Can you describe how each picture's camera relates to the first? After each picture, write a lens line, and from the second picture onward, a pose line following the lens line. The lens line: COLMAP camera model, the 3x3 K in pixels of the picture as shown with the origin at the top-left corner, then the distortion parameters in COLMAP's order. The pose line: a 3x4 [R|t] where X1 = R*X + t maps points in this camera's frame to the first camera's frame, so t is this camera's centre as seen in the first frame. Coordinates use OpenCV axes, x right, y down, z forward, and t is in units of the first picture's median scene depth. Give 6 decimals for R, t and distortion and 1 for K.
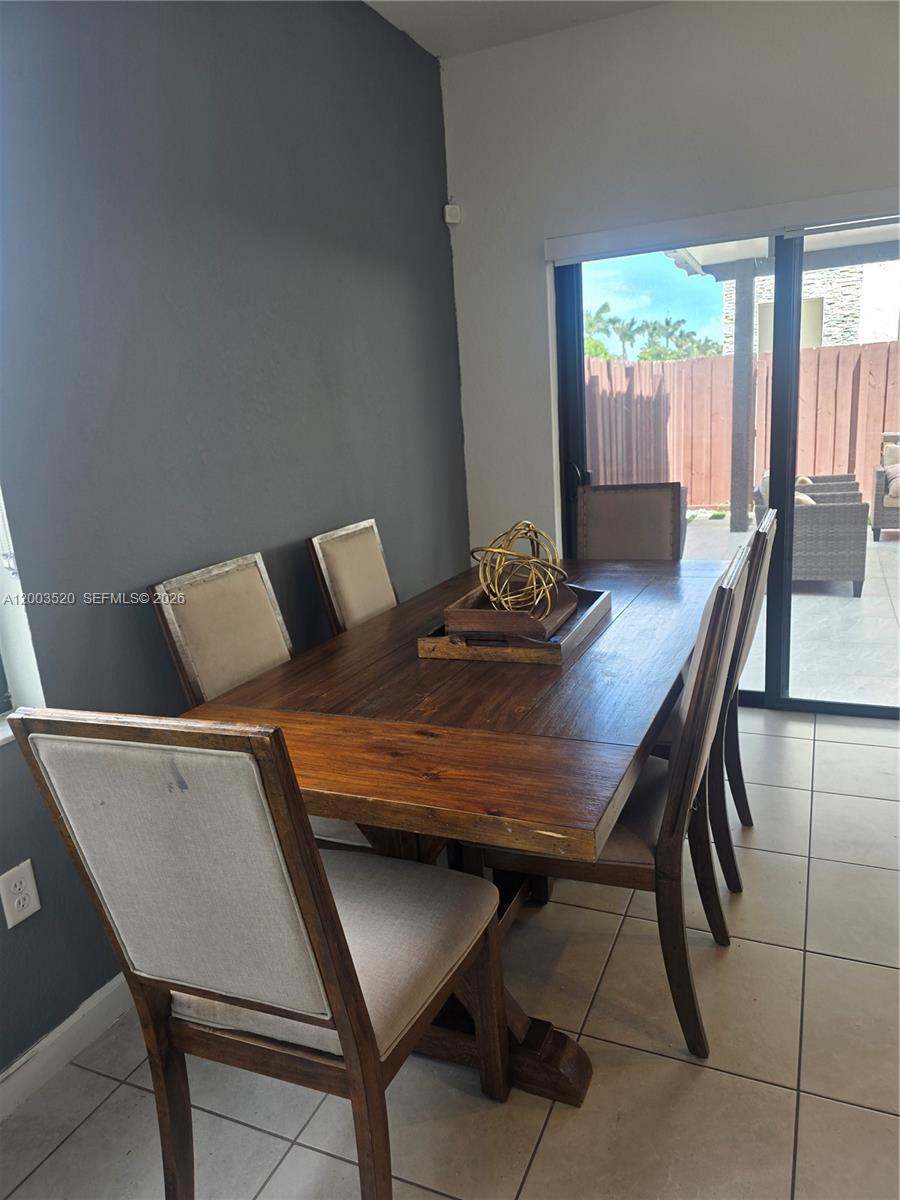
lens RADIAL K [[811.6, 0, 457.7], [0, 811.6, 605.1], [0, 0, 1]] dist [0.055073, -0.056437]
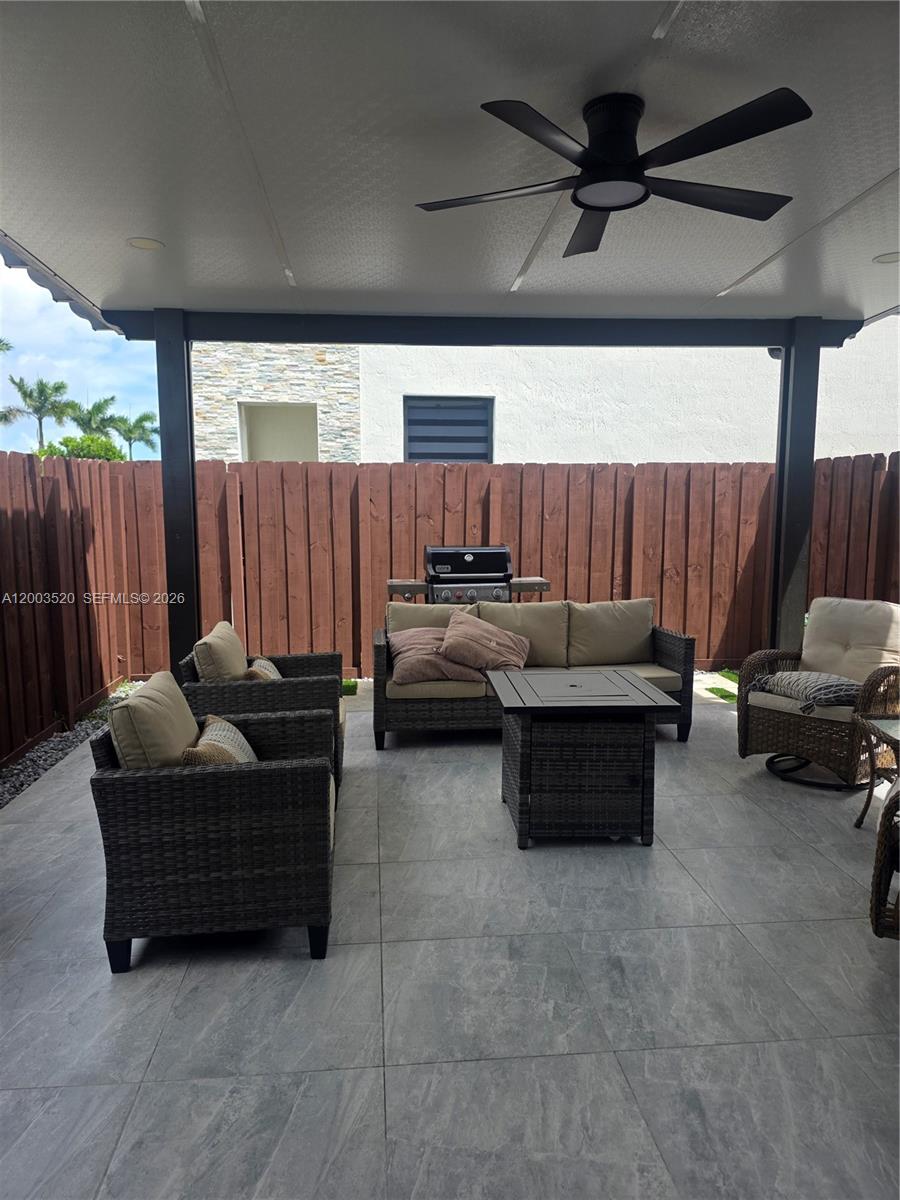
lens RADIAL K [[811.6, 0, 446.5], [0, 811.6, 601.3], [0, 0, 1]] dist [0.055073, -0.056437]
pose [[0.874397, 0.007698, 0.485151, 0.200263], [0.060671, 0.990292, -0.125062, -0.092643], [-0.481404, 0.138788, 0.865441, 0.329269]]
